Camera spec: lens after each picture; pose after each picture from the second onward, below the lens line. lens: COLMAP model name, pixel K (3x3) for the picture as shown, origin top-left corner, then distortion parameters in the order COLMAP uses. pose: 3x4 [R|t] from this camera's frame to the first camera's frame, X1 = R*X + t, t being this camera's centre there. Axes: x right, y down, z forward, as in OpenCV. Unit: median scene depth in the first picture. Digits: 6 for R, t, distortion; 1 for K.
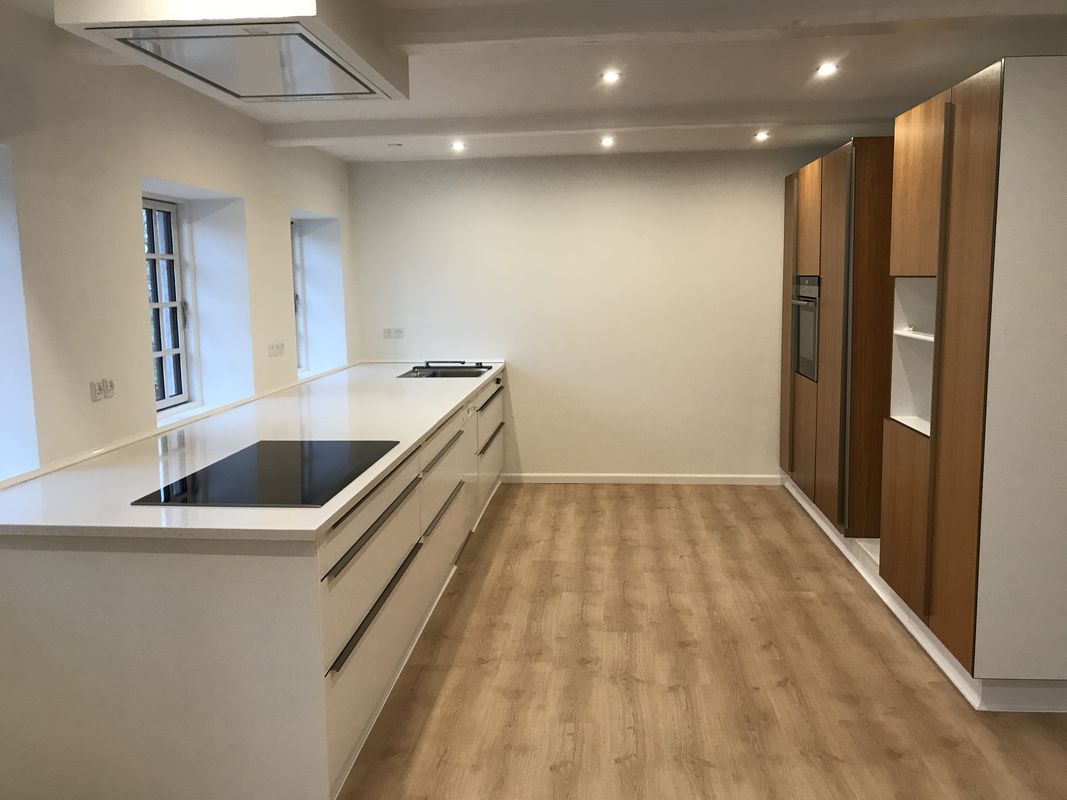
lens RADIAL K [[878.3, 0, 530.4], [0, 878.3, 394.7], [0, 0, 1]] dist [0.025601, -0.038284]
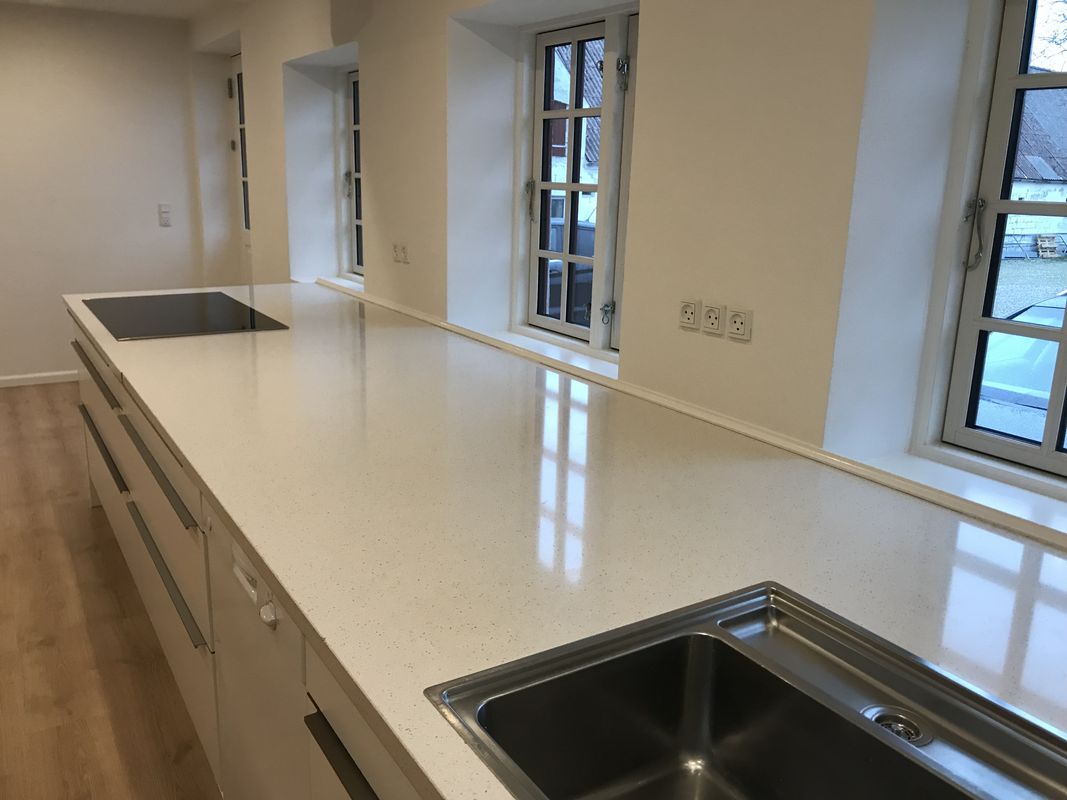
lens RADIAL K [[878.3, 0, 528.2], [0, 878.3, 392.2], [0, 0, 1]] dist [0.025601, -0.038284]
pose [[-0.800690, 0.138644, -0.582815, 0.027771], [-0.094641, 0.931362, 0.351579, -0.215315], [0.591556, 0.336664, -0.732611, 1.755704]]
